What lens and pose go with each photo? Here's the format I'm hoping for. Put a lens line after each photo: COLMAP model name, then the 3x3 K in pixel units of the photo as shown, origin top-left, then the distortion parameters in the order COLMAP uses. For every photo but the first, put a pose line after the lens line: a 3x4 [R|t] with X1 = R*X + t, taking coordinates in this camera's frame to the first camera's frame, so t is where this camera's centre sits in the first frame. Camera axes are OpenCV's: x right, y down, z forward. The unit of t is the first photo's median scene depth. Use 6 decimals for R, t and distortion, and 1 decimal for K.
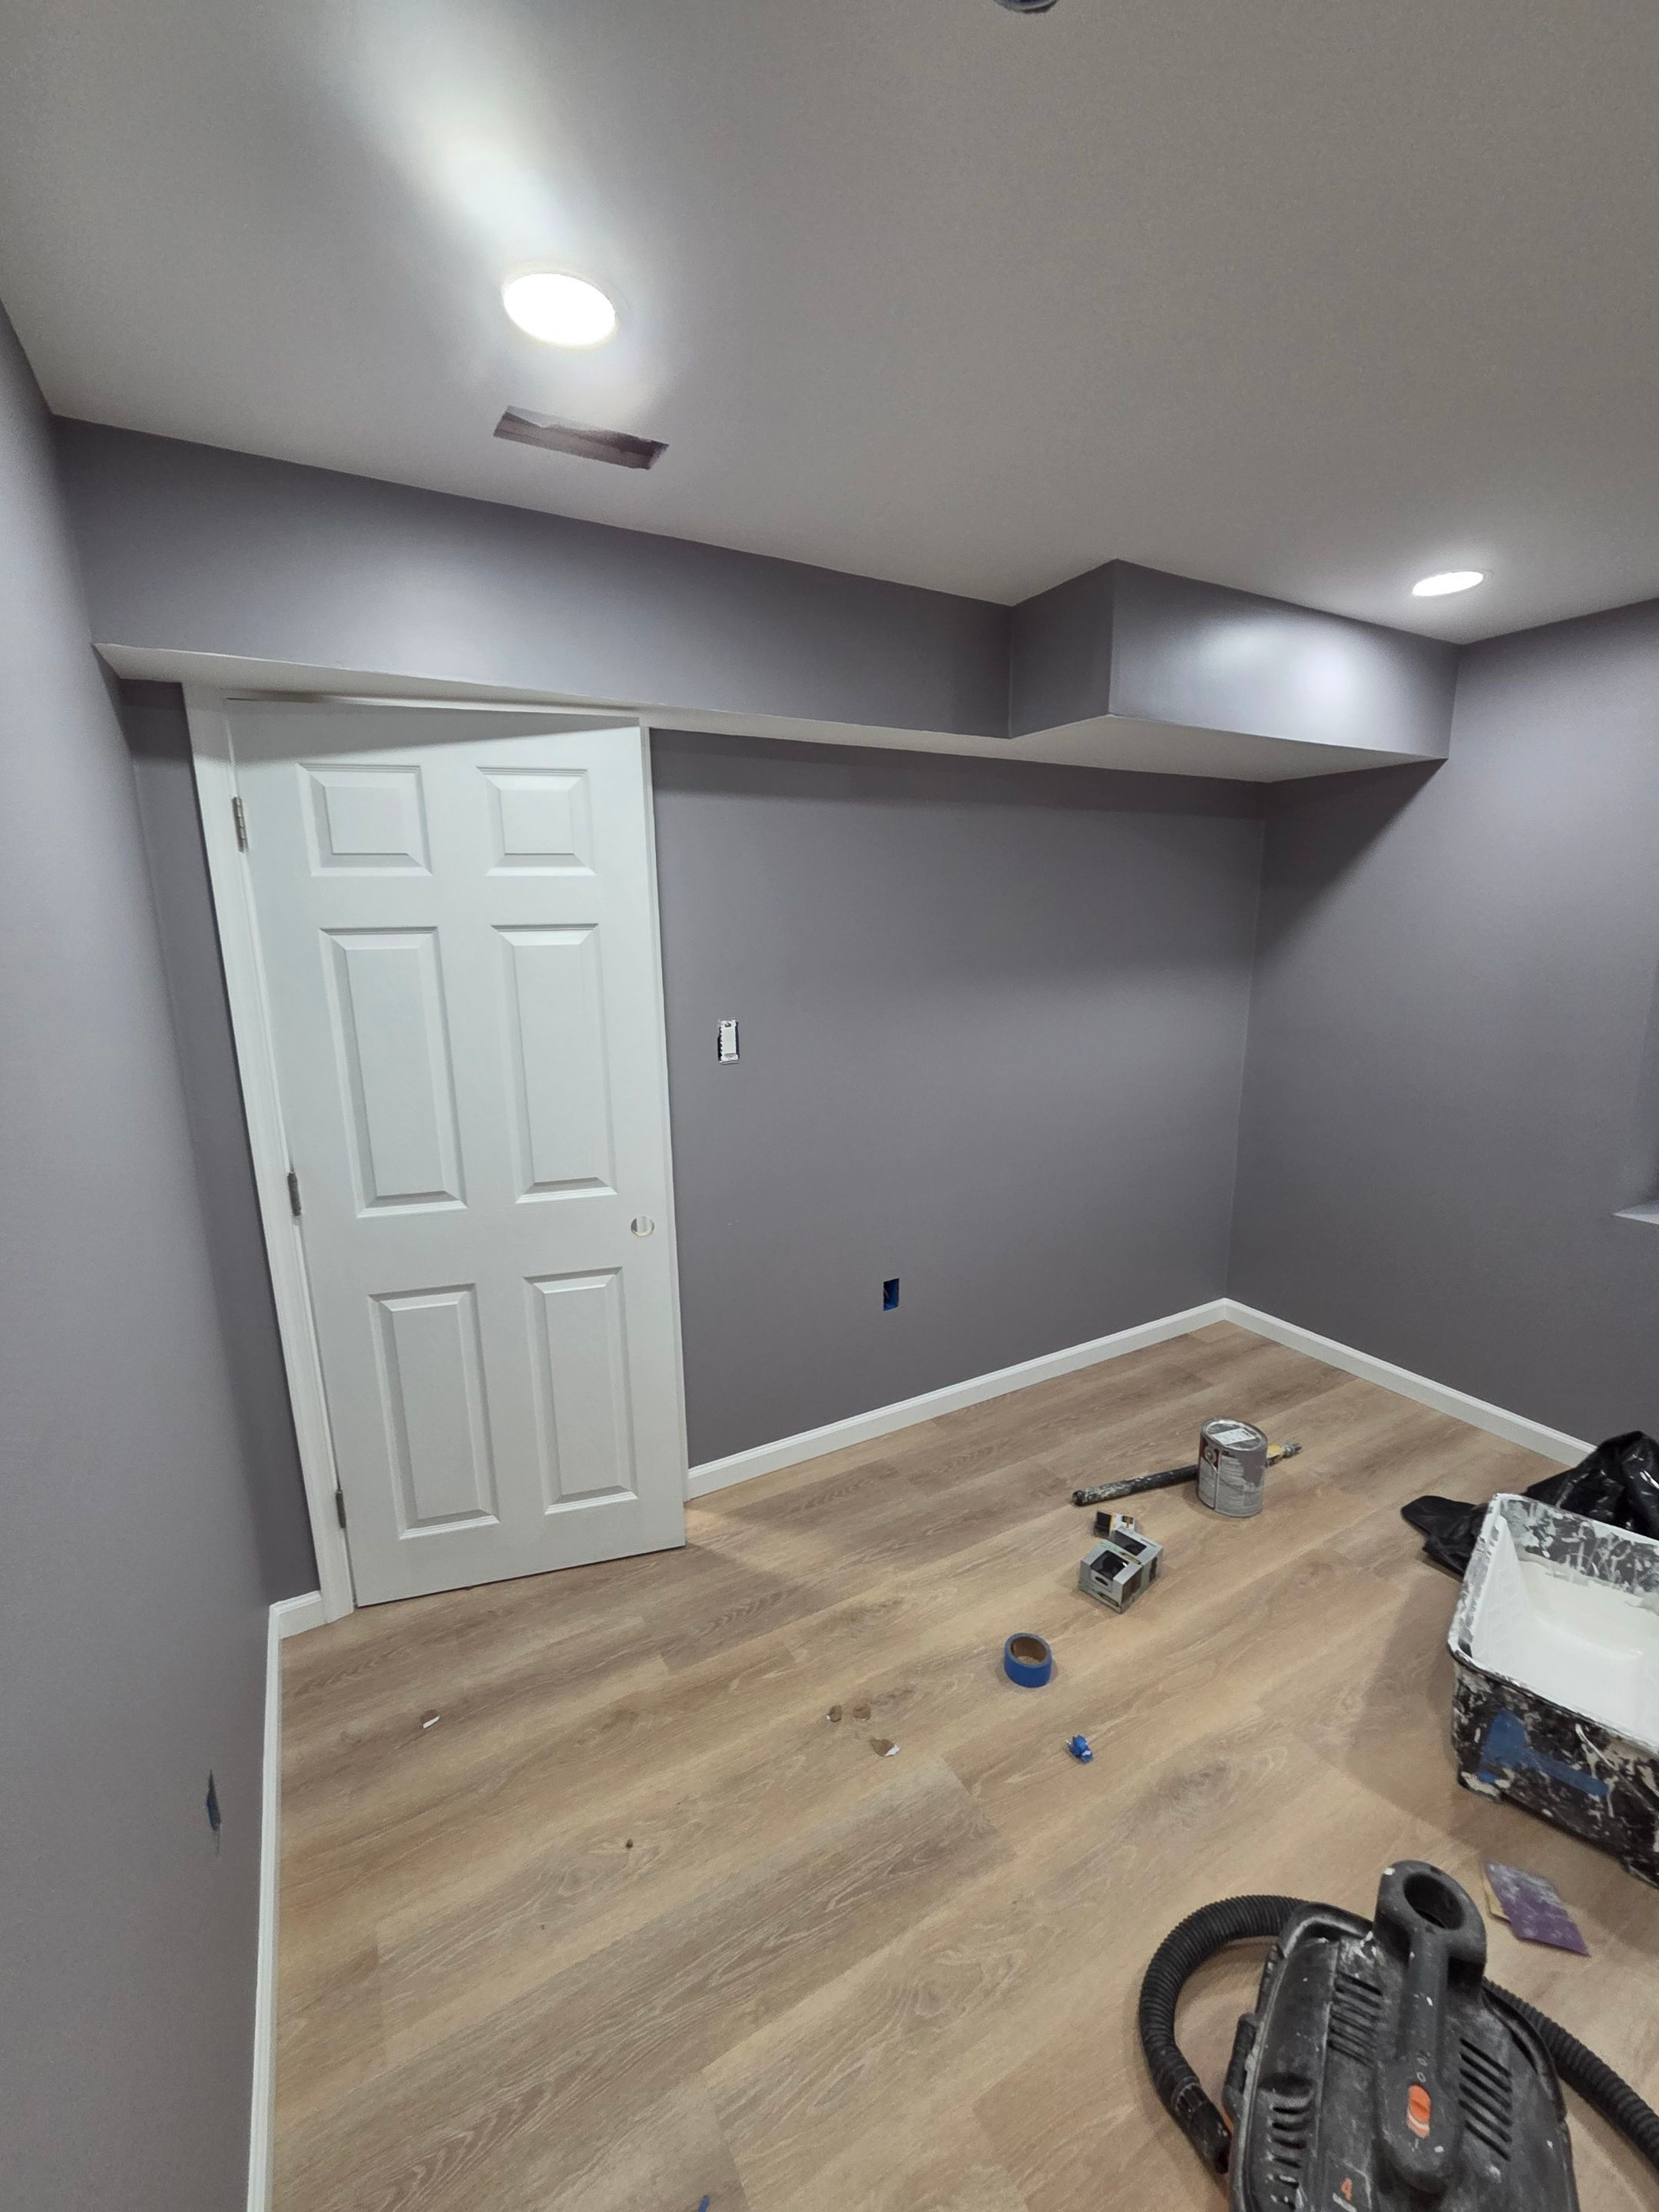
lens RADIAL K [[907.6, 0, 828.0], [0, 907.6, 1111.0], [0, 0, 1]] dist [0.001748, 0.000805]
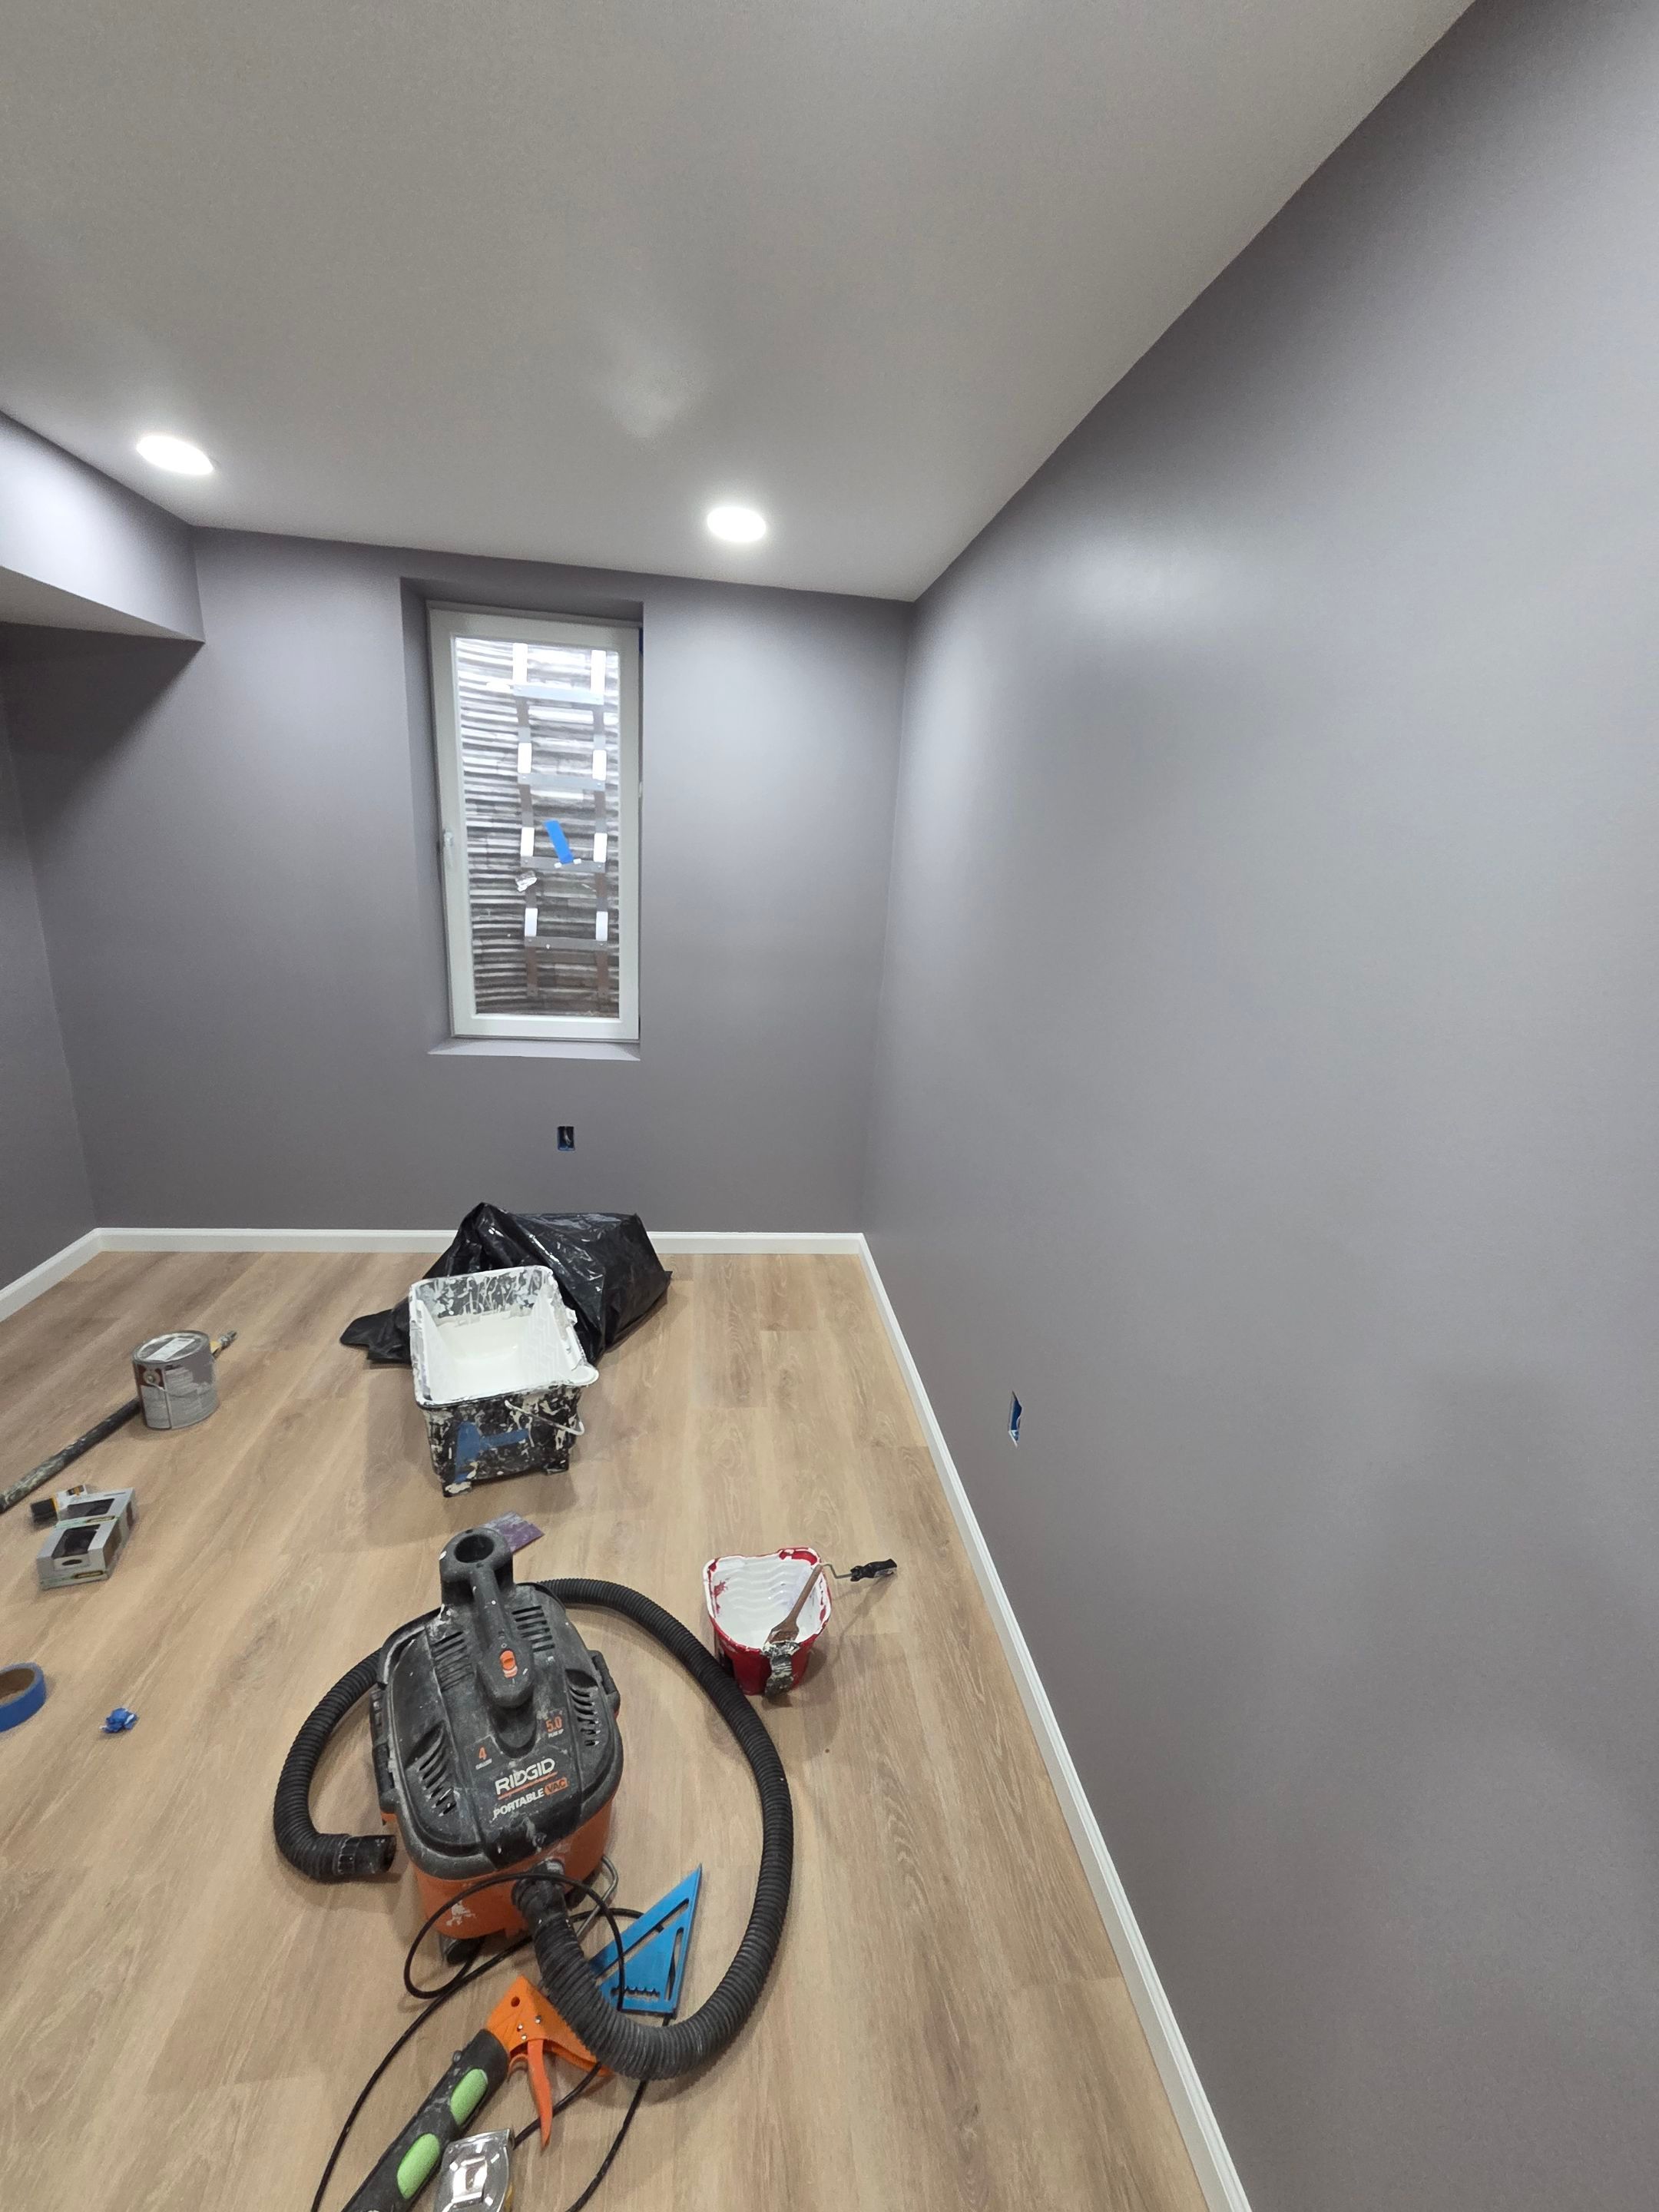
lens RADIAL K [[907.6, 0, 832.0], [0, 907.6, 1106.3], [0, 0, 1]] dist [0.001748, 0.000805]
pose [[0.371329, -0.221559, 0.901680, -0.119212], [0.125598, 0.974173, 0.187648, 0.021457], [-0.919967, 0.043570, 0.389566, -0.026165]]
